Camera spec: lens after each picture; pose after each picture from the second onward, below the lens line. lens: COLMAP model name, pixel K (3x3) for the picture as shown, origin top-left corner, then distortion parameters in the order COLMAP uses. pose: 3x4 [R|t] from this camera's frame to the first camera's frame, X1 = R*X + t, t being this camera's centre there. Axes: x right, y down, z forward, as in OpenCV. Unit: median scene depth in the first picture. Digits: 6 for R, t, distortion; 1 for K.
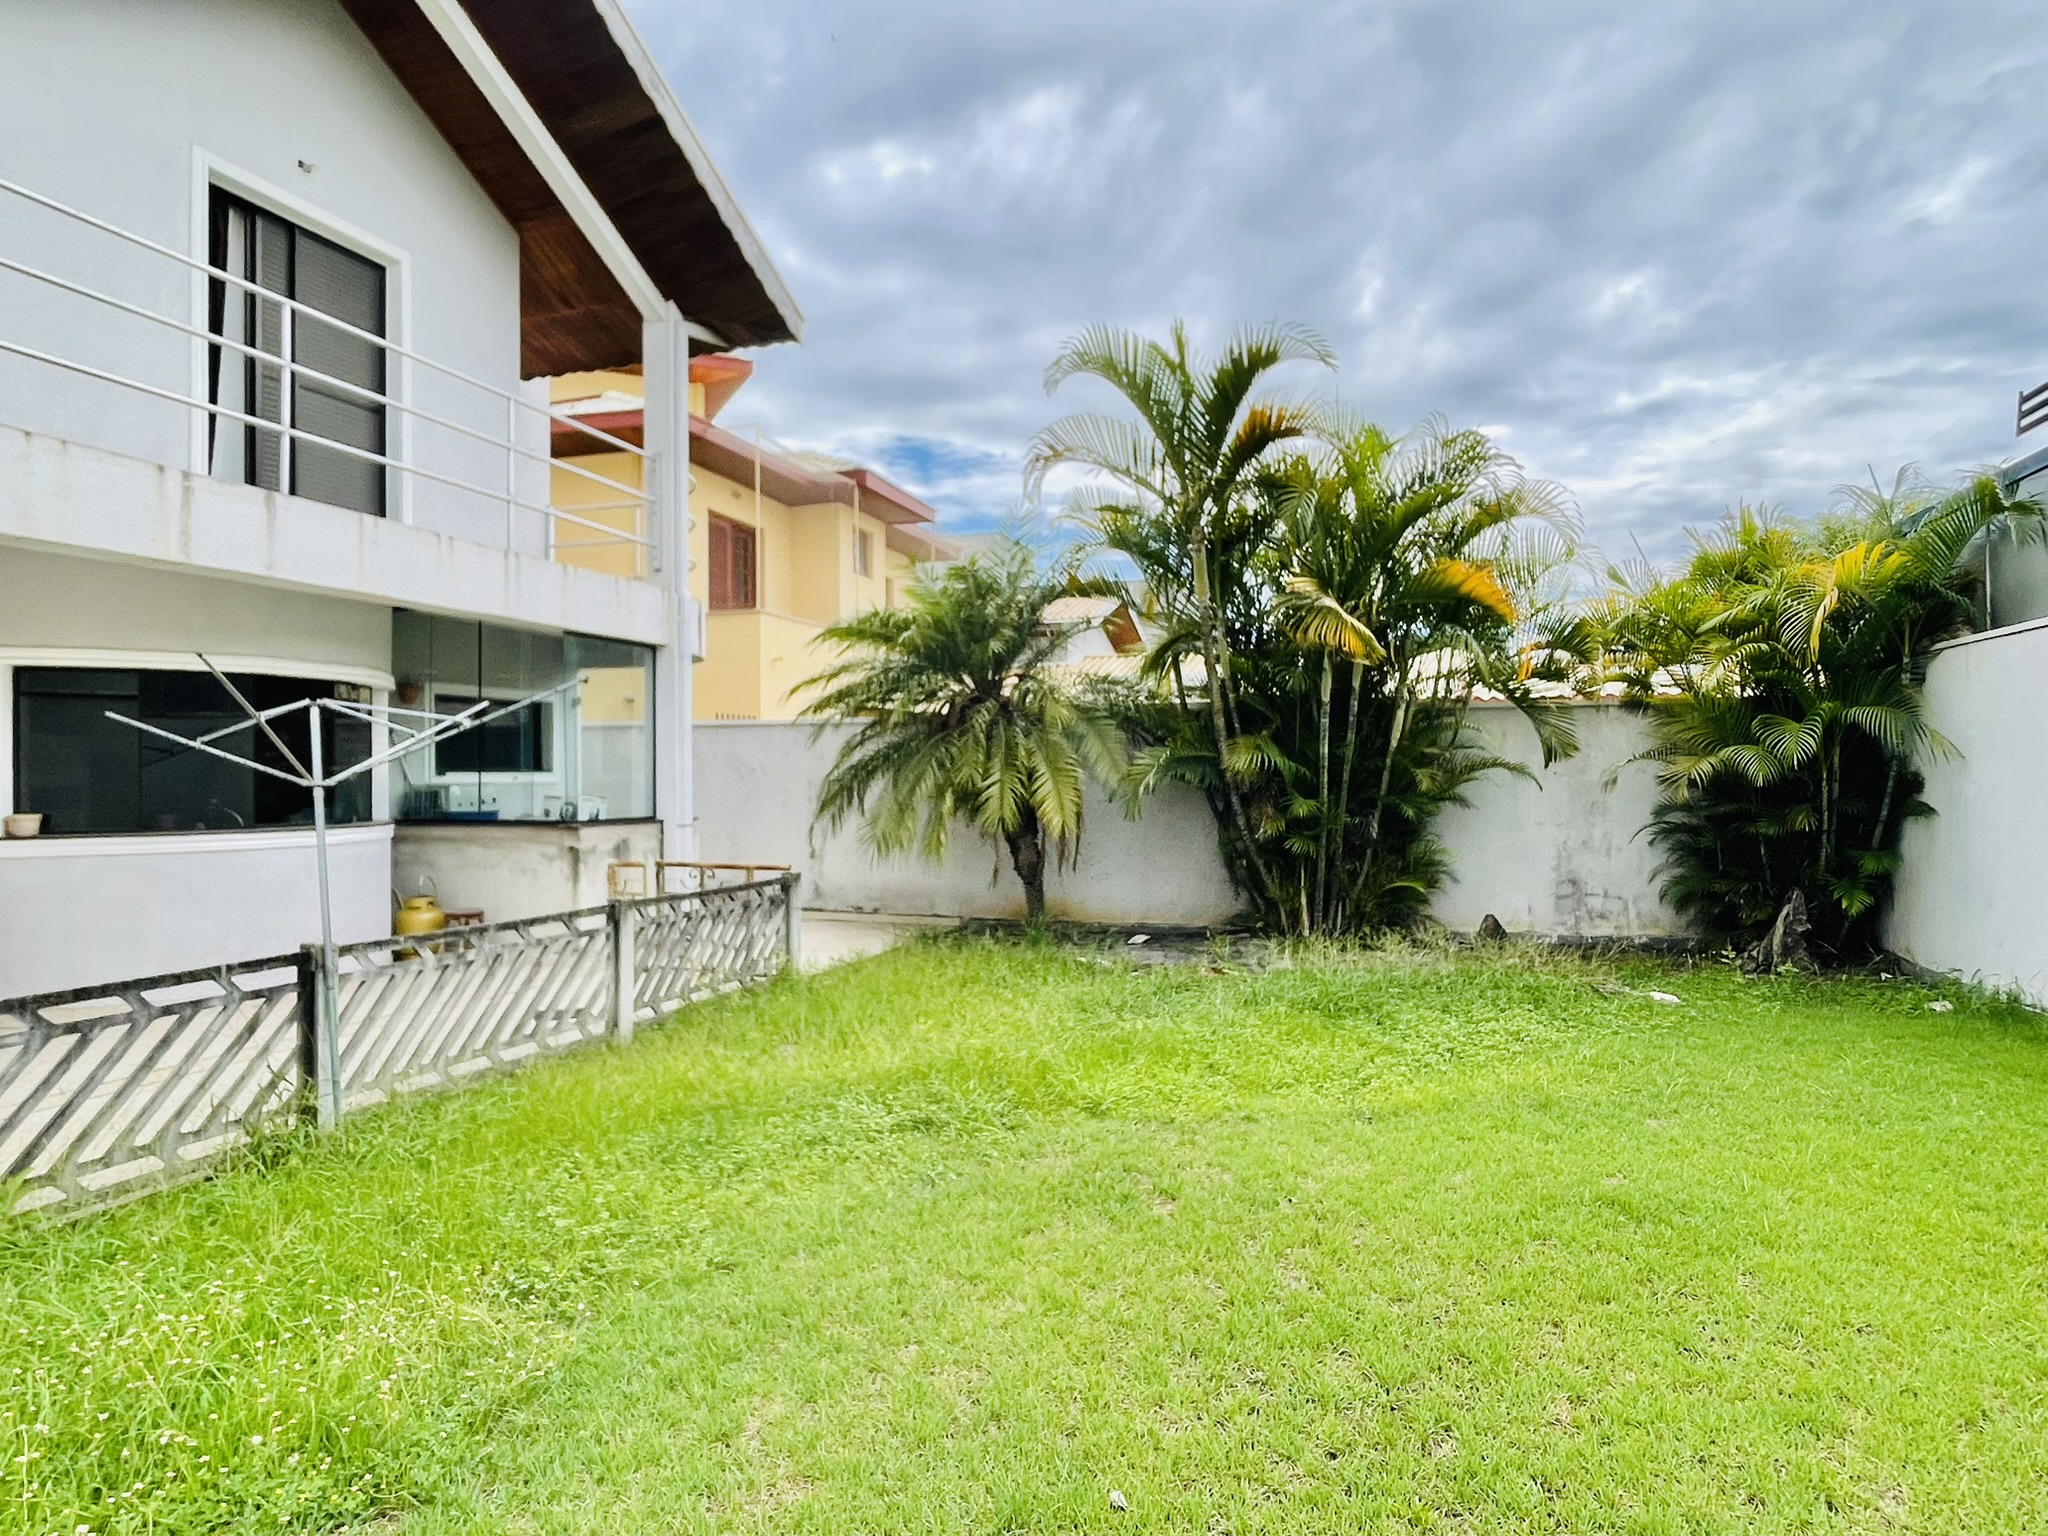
lens RADIAL K [[1204.2, 0, 1023.3], [0, 1204.2, 774.5], [0, 0, 1]] dist [-0.007606, -0.006998]
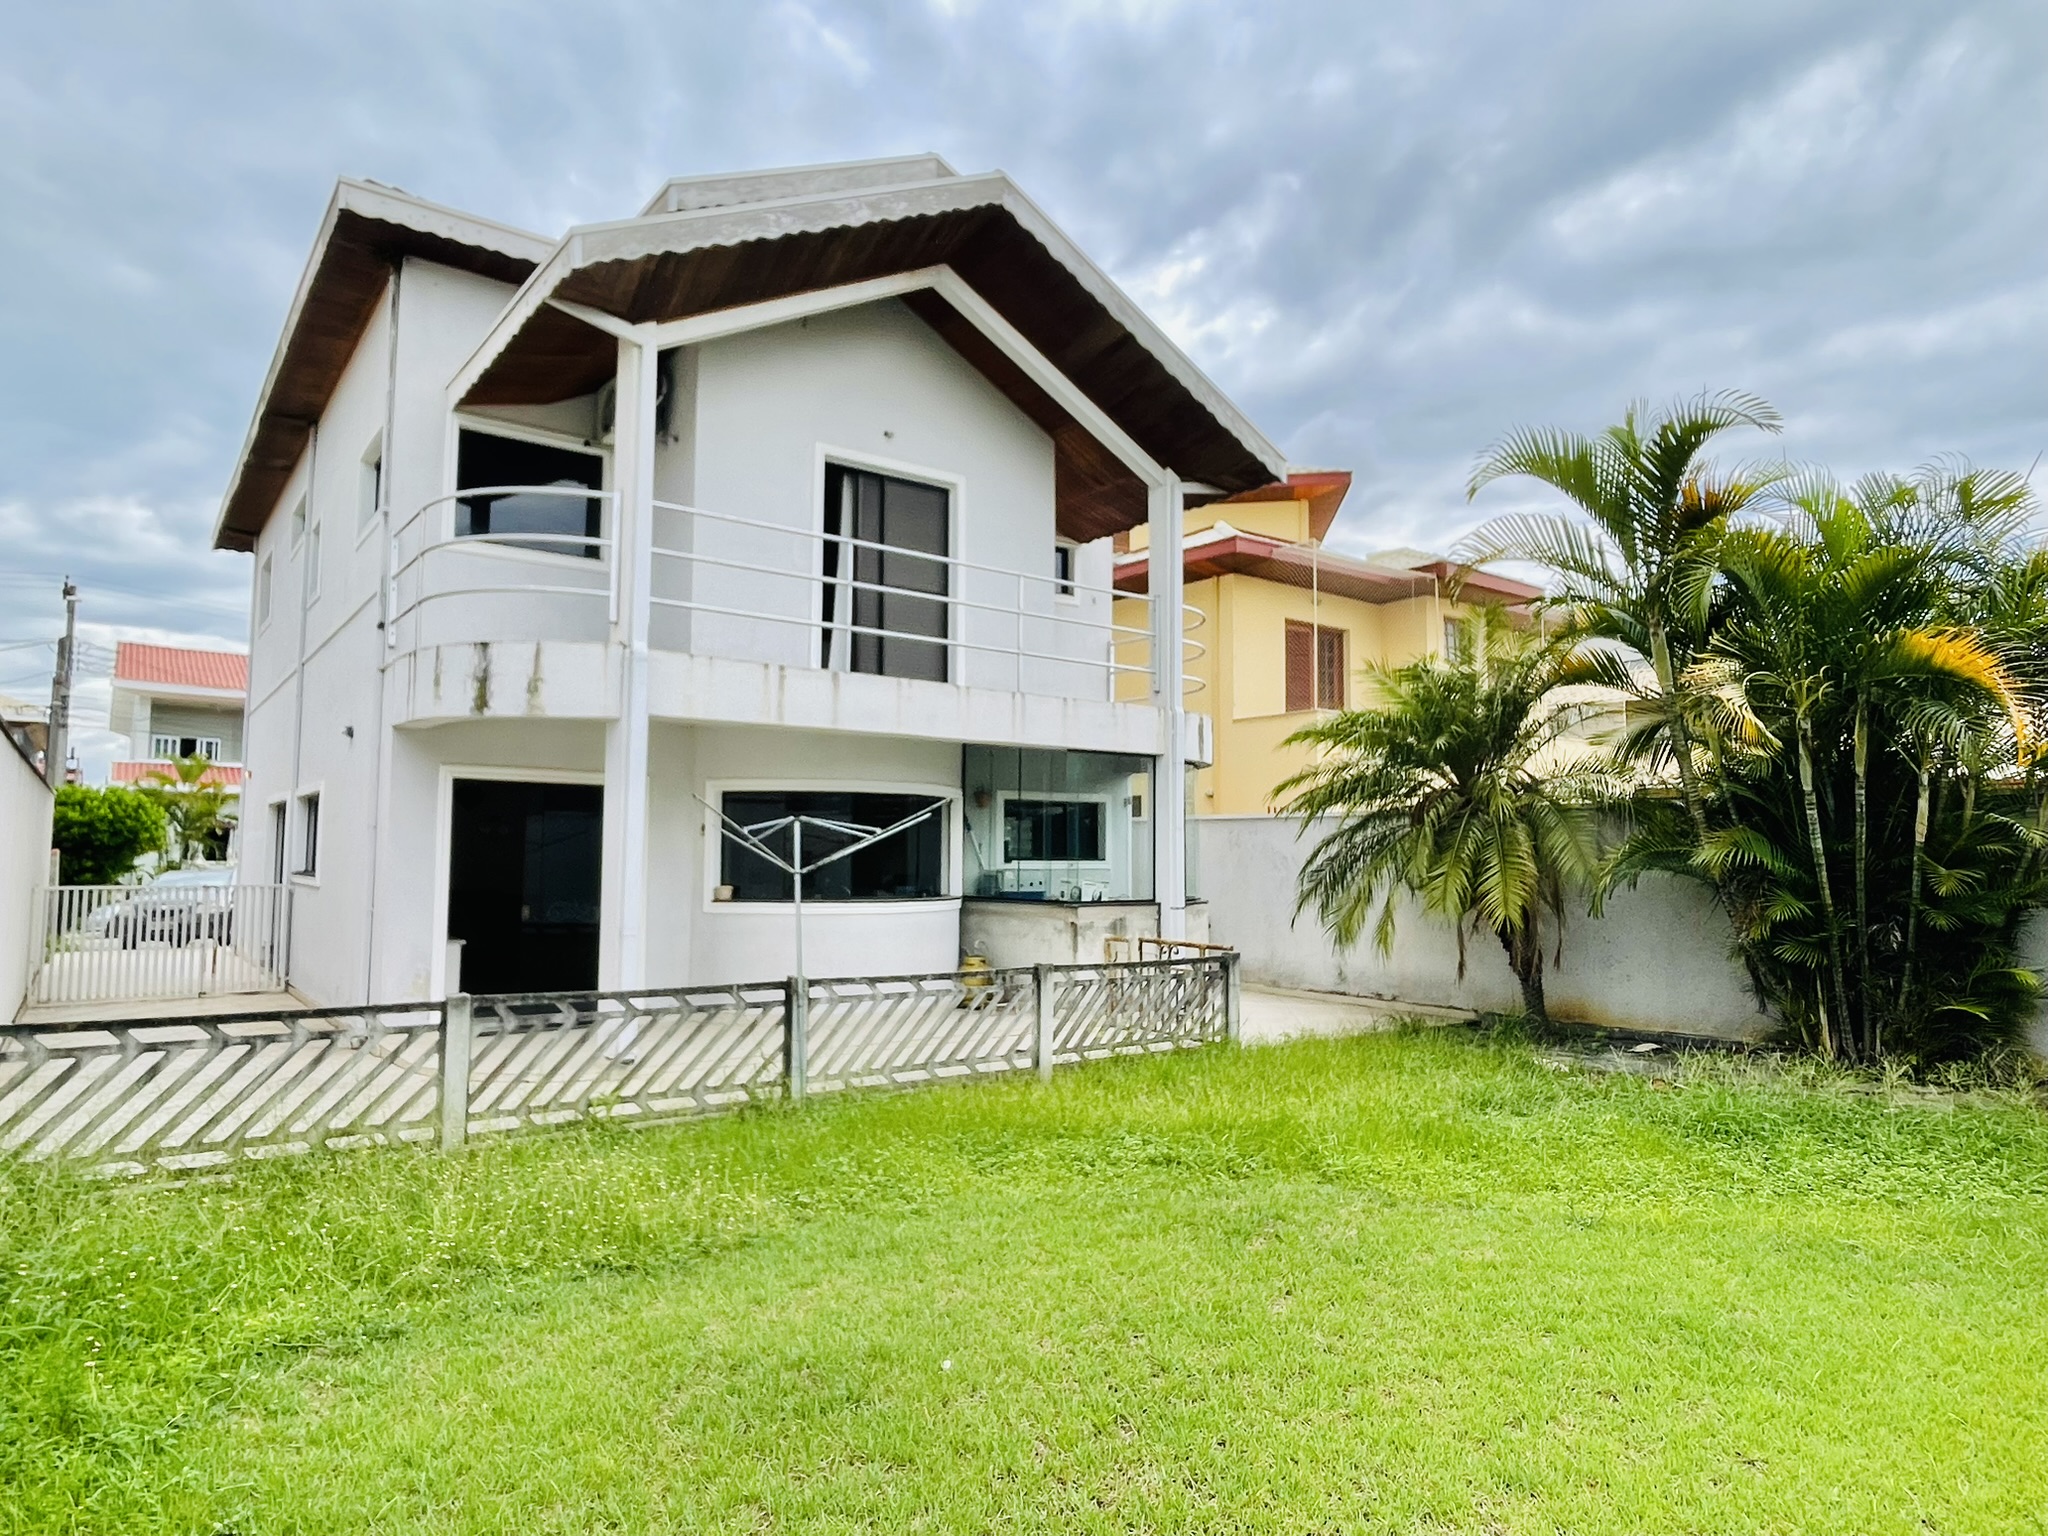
lens RADIAL K [[1204.2, 0, 1005.0], [0, 1204.2, 767.6], [0, 0, 1]] dist [-0.007606, -0.006998]
pose [[0.820318, -0.032859, -0.570963, 0.276666], [-0.009908, 0.997382, -0.071635, -0.009053], [0.571822, 0.064420, 0.817844, -0.063003]]
